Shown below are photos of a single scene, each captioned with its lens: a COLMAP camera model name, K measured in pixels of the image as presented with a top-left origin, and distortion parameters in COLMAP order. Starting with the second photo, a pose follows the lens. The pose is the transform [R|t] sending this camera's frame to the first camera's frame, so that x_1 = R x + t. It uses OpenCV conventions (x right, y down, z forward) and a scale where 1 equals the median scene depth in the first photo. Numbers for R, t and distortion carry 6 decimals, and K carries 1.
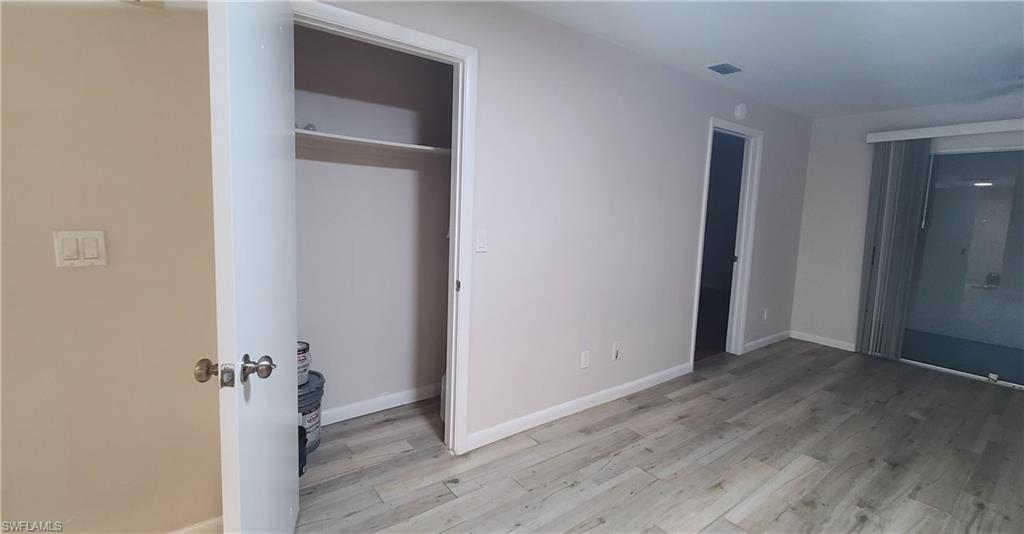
lens RADIAL K [[443.8, 0, 514.2], [0, 443.8, 252.6], [0, 0, 1]] dist [0.002482, -0.000540]
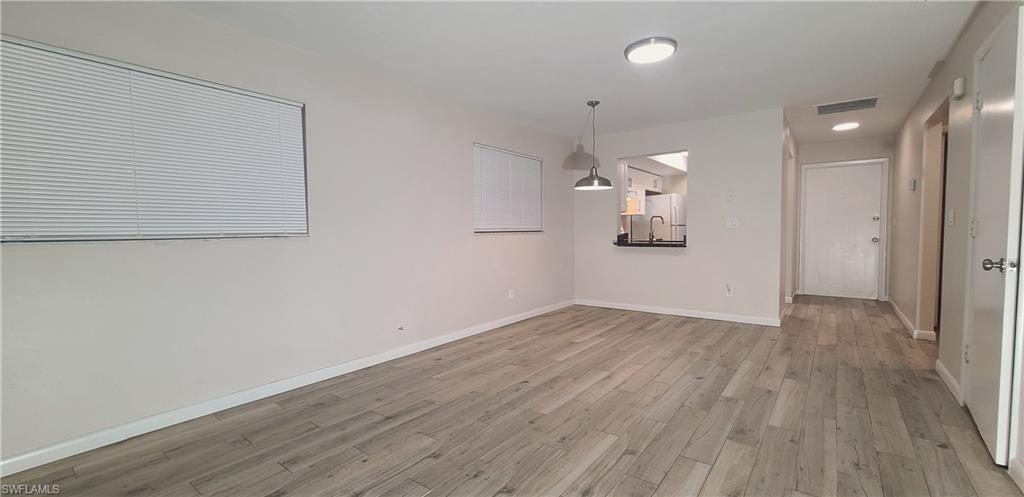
lens RADIAL K [[418.3, 0, 512.0], [0, 418.3, 248.5], [0, 0, 1]] dist [0.000959, 0.000244]
pose [[-0.964030, -0.015609, -0.265335, 0.911421], [-0.054561, 0.988636, 0.140076, -0.017213], [0.260133, 0.149514, -0.953927, 1.332963]]
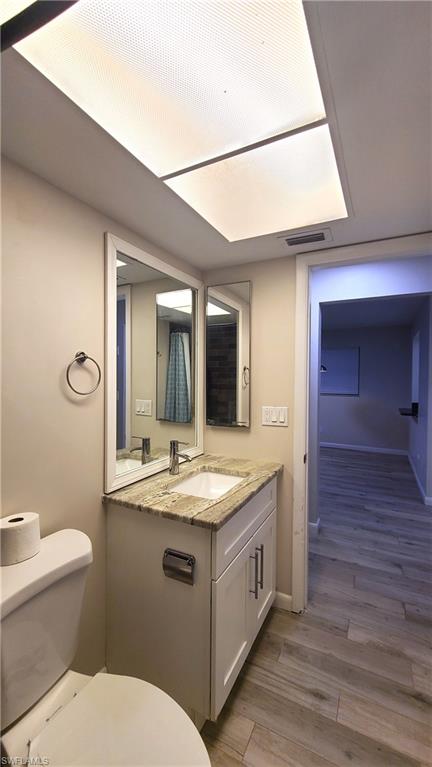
lens RADIAL K [[317.9, 0, 216.0], [0, 317.9, 383.5], [0, 0, 1]] dist [0.007569, 0.000067]
pose [[-0.426543, -0.063705, 0.902221, -1.465545], [0.058956, 0.993437, 0.098018, -0.202965], [-0.902544, 0.095000, -0.419987, 1.304595]]
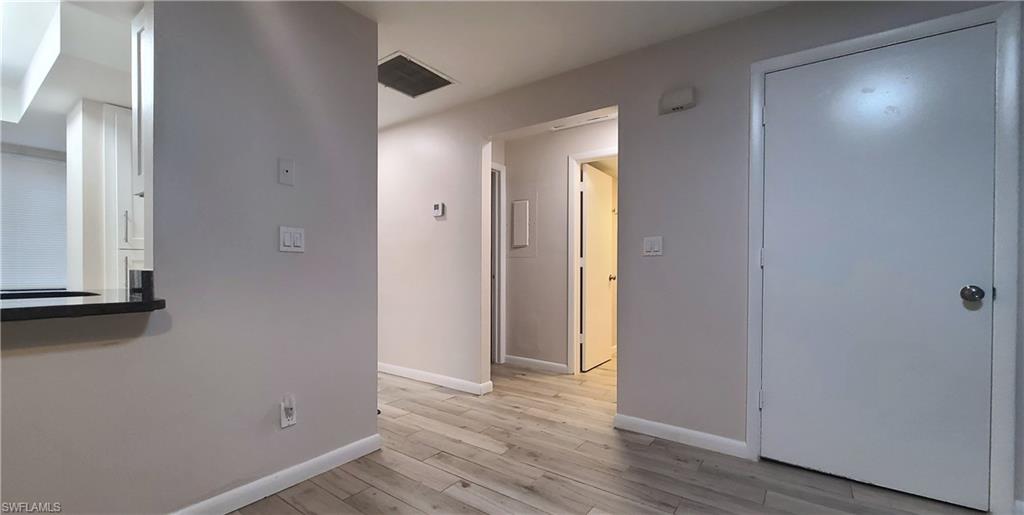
lens RADIAL K [[415.7, 0, 509.2], [0, 415.7, 276.1], [0, 0, 1]] dist [-0.000272, 0.000173]
pose [[0.292307, -0.013647, -0.956227, 0.295793], [-0.093607, 0.994688, -0.042810, 0.135495], [0.951732, 0.102023, 0.289477, -0.050069]]
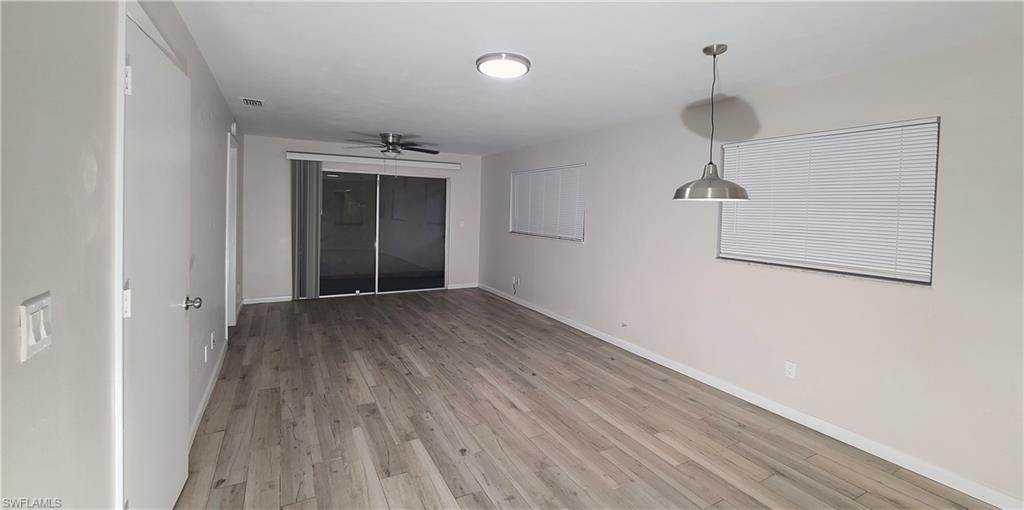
lens RADIAL K [[415.9, 0, 510.3], [0, 415.9, 245.8], [0, 0, 1]] dist [0.000118, 0.000050]
pose [[0.146601, -0.119176, 0.981990, -0.780381], [0.084802, 0.990576, 0.107558, -0.073416], [-0.985554, 0.067507, 0.155325, 0.110312]]
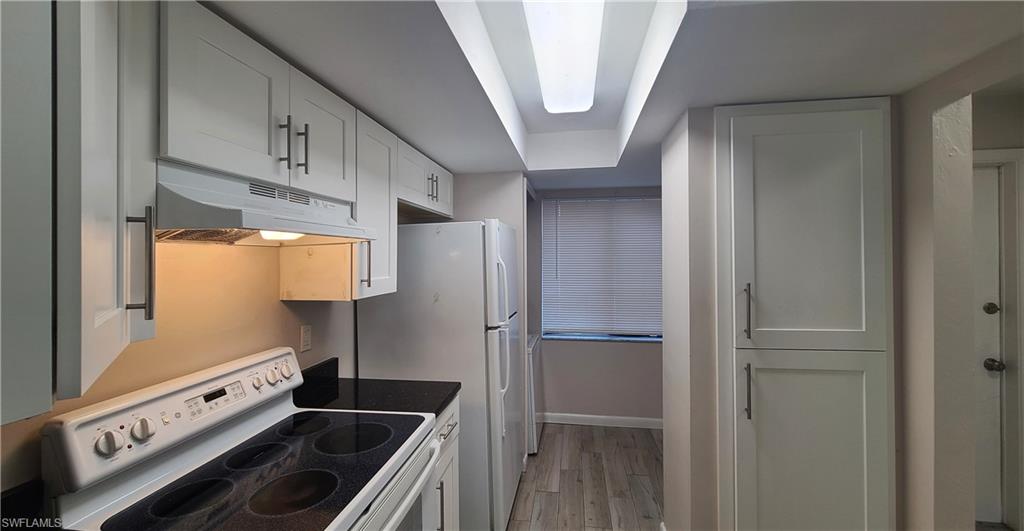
lens RADIAL K [[420.2, 0, 517.3], [0, 420.2, 256.7], [0, 0, 1]] dist [-0.001168, -0.000408]
pose [[-0.727385, -0.028532, -0.685636, -0.353461], [-0.093961, 0.993866, 0.058324, -0.027813], [0.679766, 0.106847, -0.725604, -0.488658]]
